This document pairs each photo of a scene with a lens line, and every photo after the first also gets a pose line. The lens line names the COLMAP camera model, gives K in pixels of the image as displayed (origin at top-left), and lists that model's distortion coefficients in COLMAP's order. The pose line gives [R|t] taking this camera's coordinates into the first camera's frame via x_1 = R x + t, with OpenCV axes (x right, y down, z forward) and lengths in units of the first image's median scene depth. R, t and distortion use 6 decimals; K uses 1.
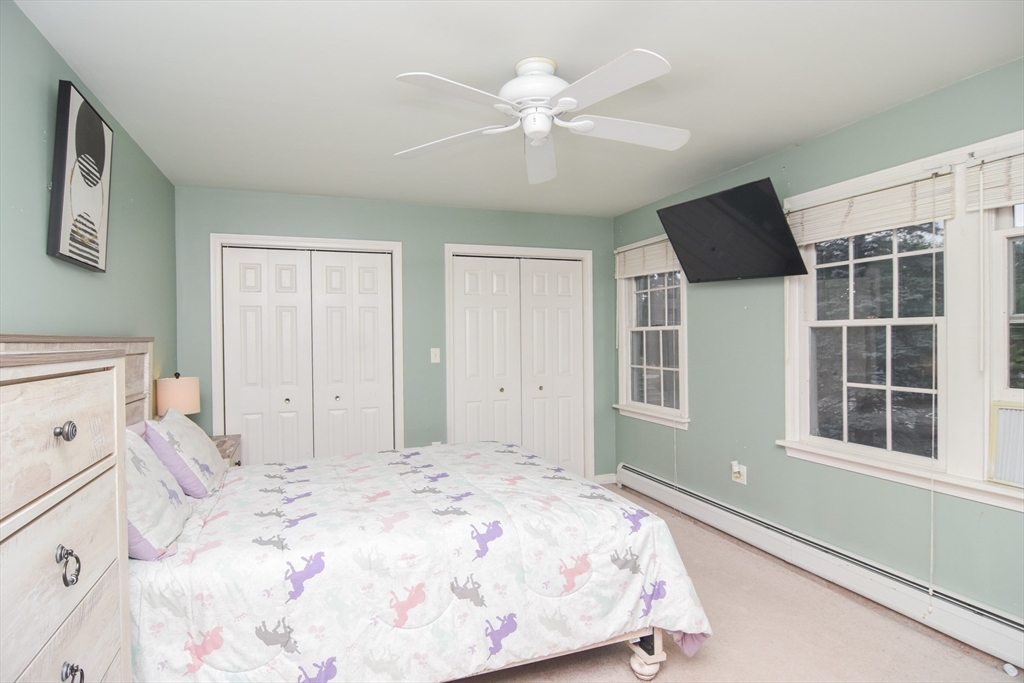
lens RADIAL K [[548.7, 0, 508.2], [0, 548.7, 339.2], [0, 0, 1]] dist [-0.004734, -0.011577]
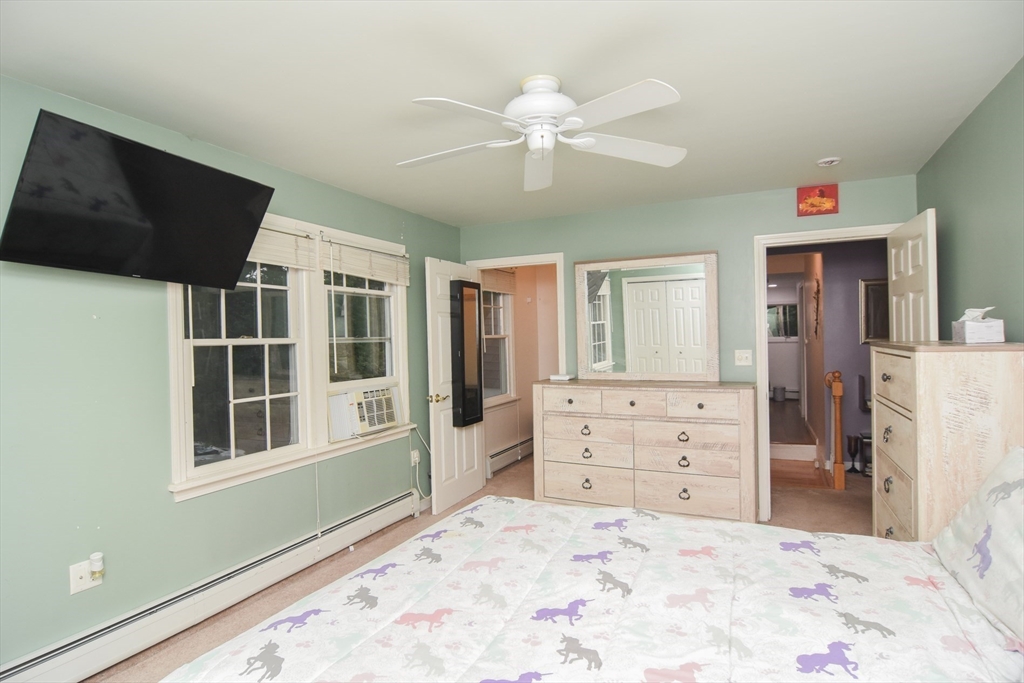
lens RADIAL K [[510.7, 0, 526.8], [0, 510.7, 335.8], [0, 0, 1]] dist [-0.001006, -0.000066]
pose [[-0.707661, 0.020903, 0.706243, -0.476576], [0.026041, 0.999655, -0.003494, -0.024828], [-0.706072, 0.015918, -0.707961, 1.374240]]
